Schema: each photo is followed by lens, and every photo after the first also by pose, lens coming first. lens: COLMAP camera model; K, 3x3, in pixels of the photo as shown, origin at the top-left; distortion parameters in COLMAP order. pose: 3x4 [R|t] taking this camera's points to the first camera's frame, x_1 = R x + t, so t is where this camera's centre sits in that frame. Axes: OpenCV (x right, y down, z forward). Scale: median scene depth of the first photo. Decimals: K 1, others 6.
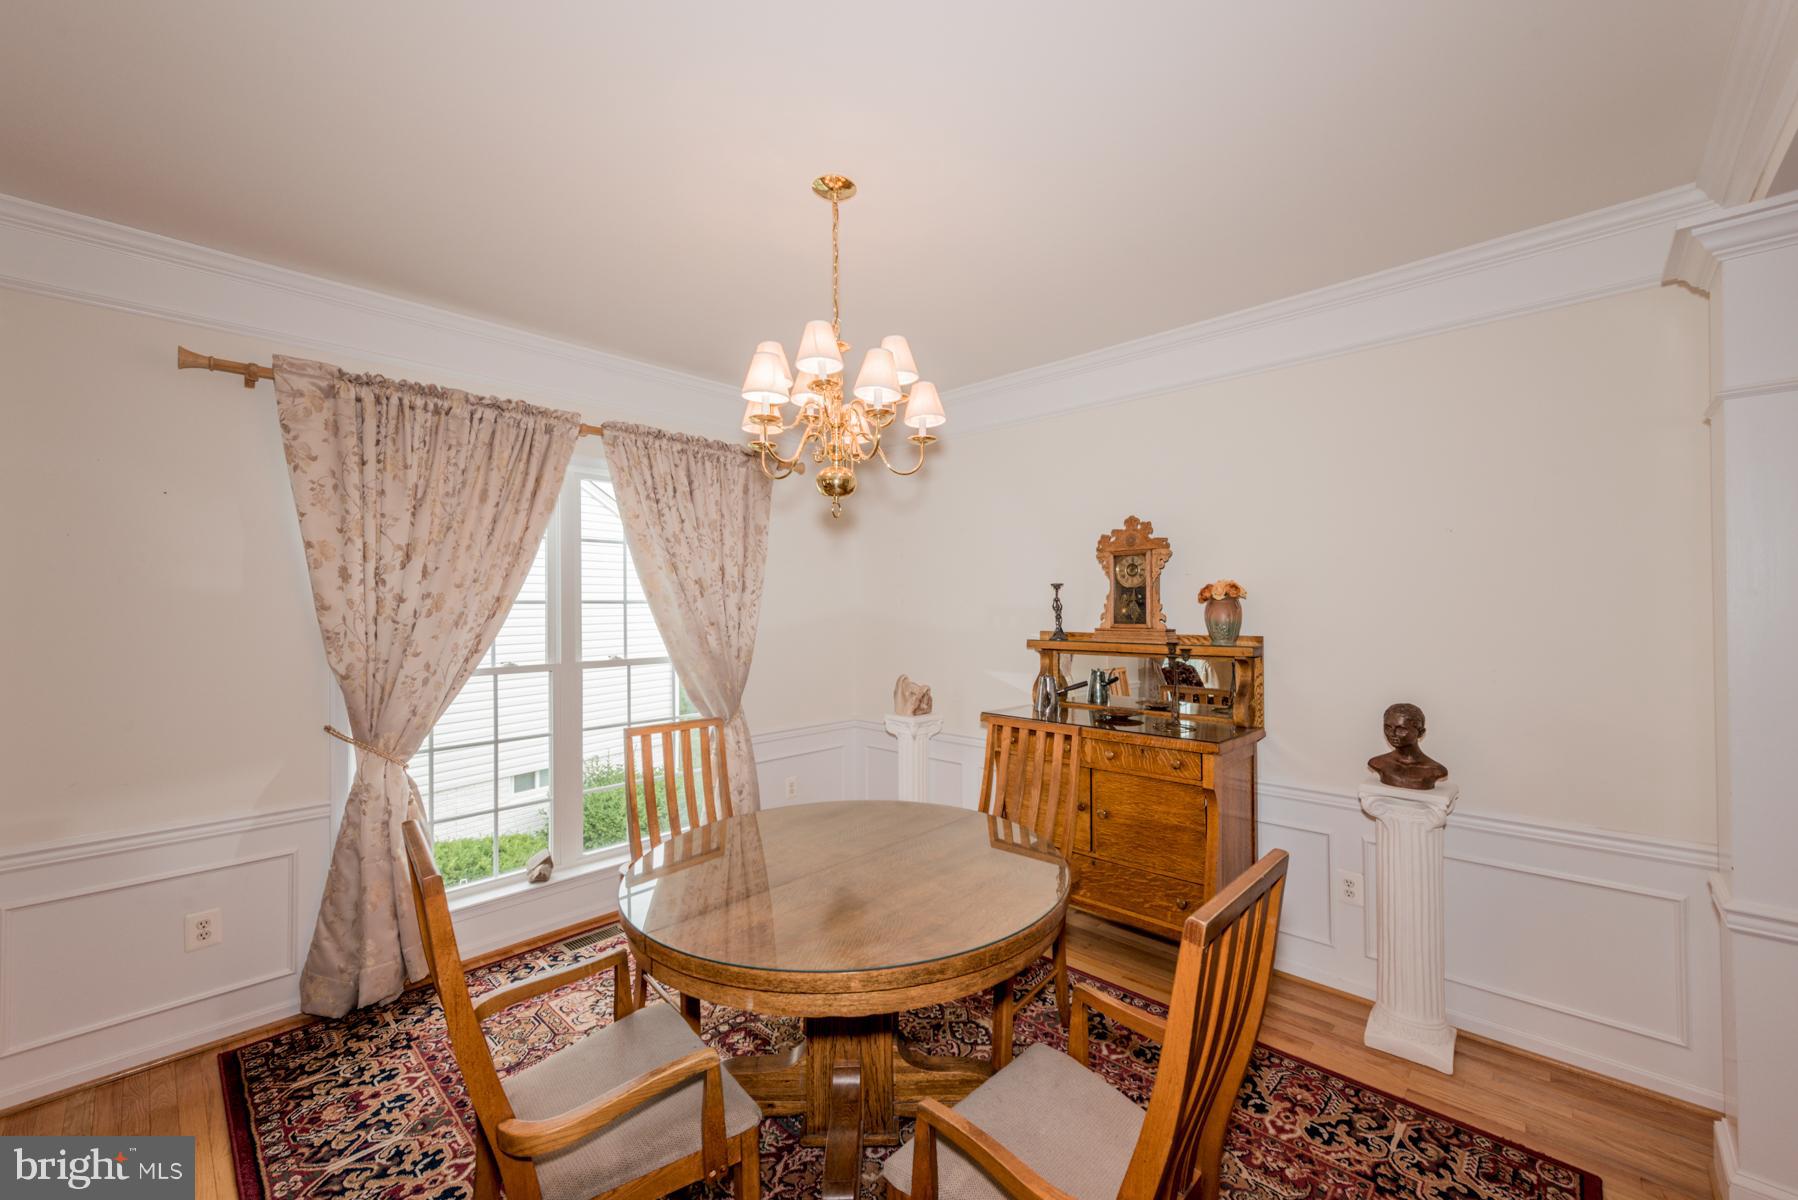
lens RADIAL K [[721.5, 0, 899.0], [0, 721.5, 600.0], [0, 0, 1]] dist [0.030438, 0.000258]
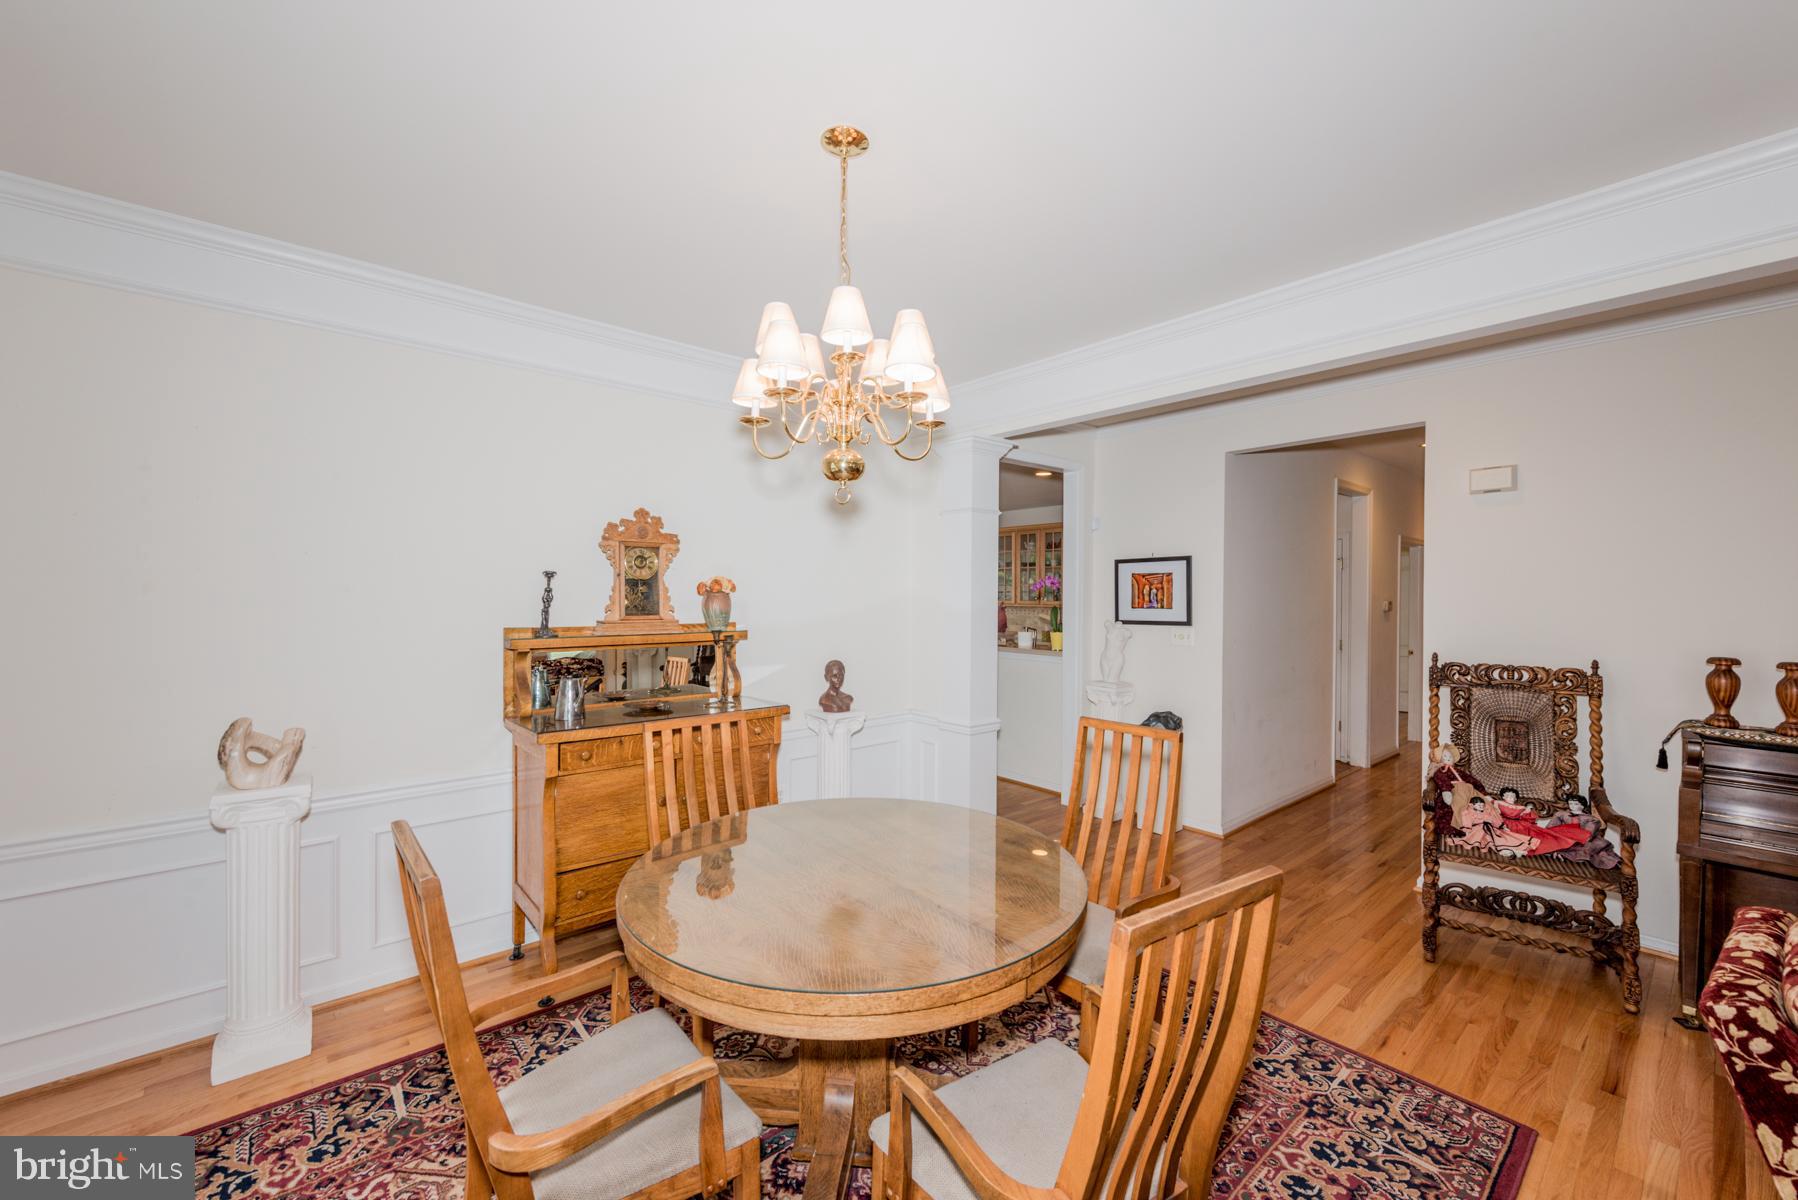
lens RADIAL K [[673.1, 0, 900.5], [0, 673.1, 618.5], [0, 0, 1]] dist [-0.023899, 0.000493]
pose [[0.109323, -0.021809, 0.993767, -0.522867], [-0.005136, 0.999734, 0.022505, 0.013056], [-0.993993, -0.007564, 0.109182, 0.501164]]
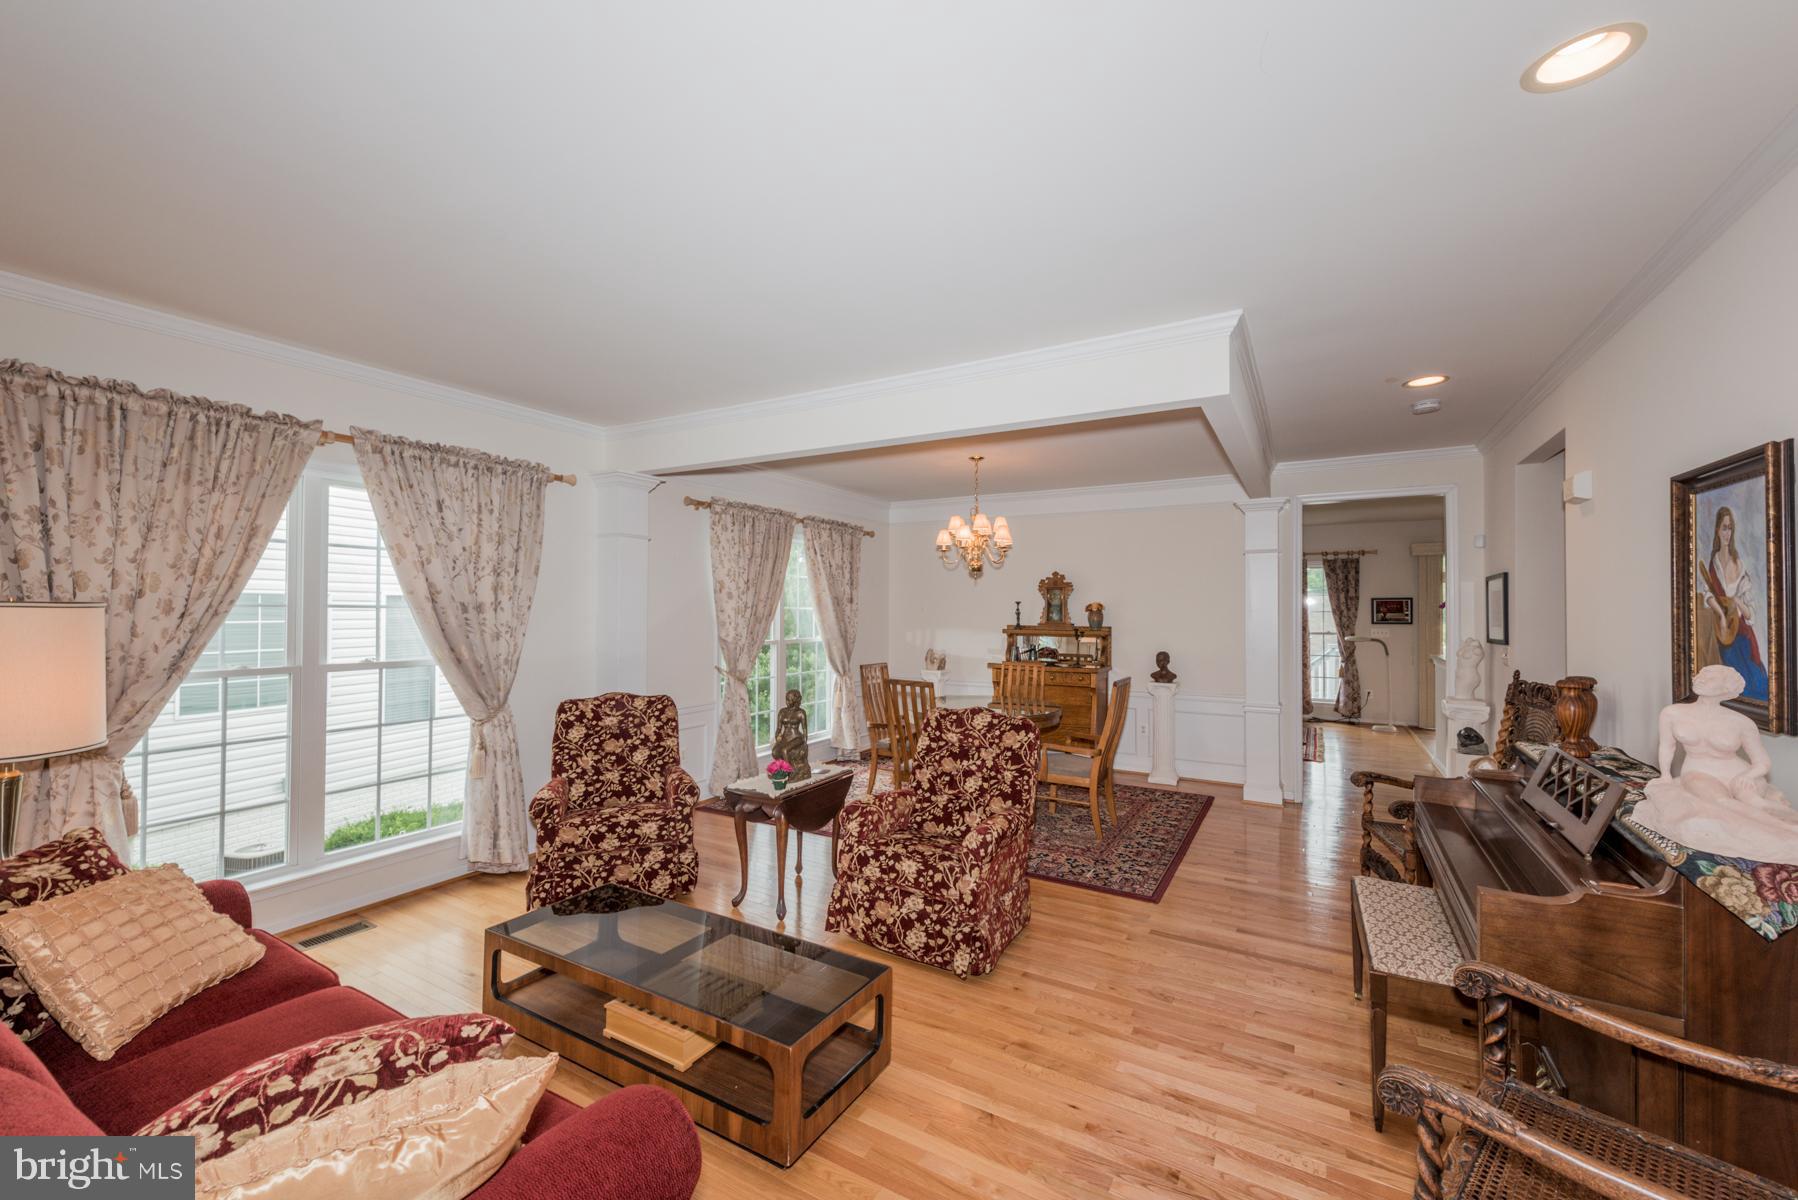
lens RADIAL K [[703.9, 0, 899.0], [0, 703.9, 600.0], [0, 0, 1]] dist [0.021429, 0.000063]
pose [[0.971267, 0.013031, 0.237636, -0.590076], [-0.012278, 0.999914, -0.004646, -0.013560], [-0.237676, 0.001595, 0.971343, -0.873850]]
